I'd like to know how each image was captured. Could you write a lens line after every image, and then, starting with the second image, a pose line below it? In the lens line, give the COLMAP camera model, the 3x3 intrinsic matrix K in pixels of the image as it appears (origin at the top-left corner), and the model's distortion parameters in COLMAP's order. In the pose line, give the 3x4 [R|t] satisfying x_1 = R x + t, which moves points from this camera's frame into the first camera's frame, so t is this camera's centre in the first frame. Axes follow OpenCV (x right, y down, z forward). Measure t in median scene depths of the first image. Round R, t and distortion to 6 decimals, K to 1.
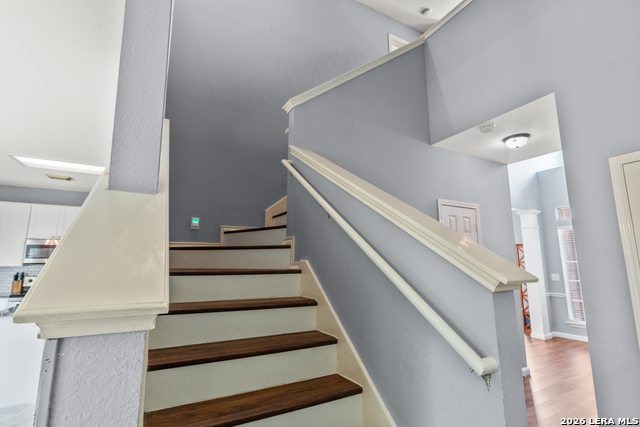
lens RADIAL K [[302.1, 0, 320.0], [0, 302.1, 213.5], [0, 0, 1]] dist [-0.001081, -0.000314]
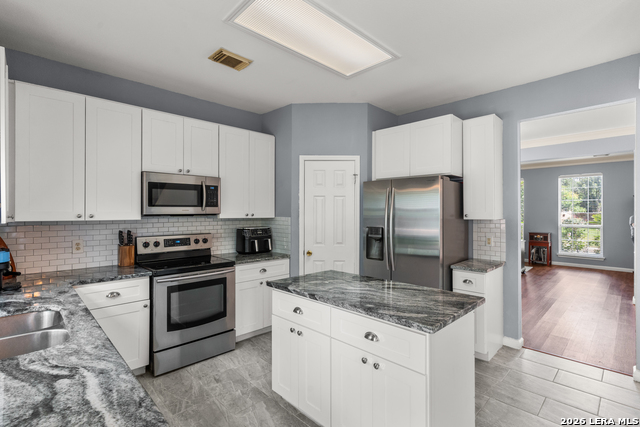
lens RADIAL K [[302.3, 0, 322.6], [0, 302.3, 208.9], [0, 0, 1]] dist [0.000156, 0.000064]
pose [[0.959957, 0.004810, 0.280104, -0.816546], [-0.047136, 0.988371, 0.144569, 0.056731], [-0.276152, -0.151983, 0.949021, 0.373297]]
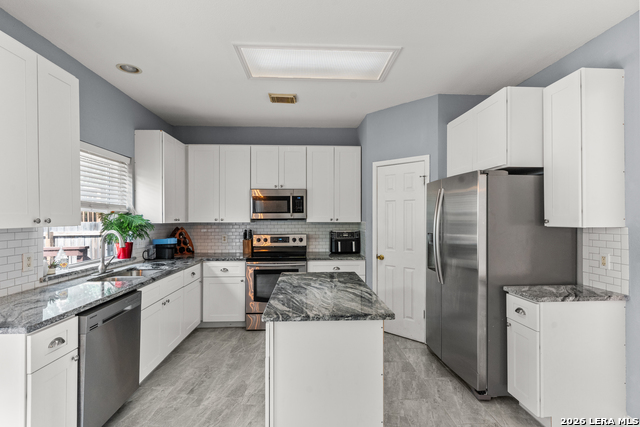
lens RADIAL K [[302.1, 0, 320.0], [0, 302.1, 213.5], [0, 0, 1]] dist [-0.001081, -0.000314]
pose [[0.905326, -0.005368, -0.424683, -0.466852], [0.068814, 0.988562, 0.134200, 0.053204], [0.419106, -0.150719, 0.895340, 0.347773]]
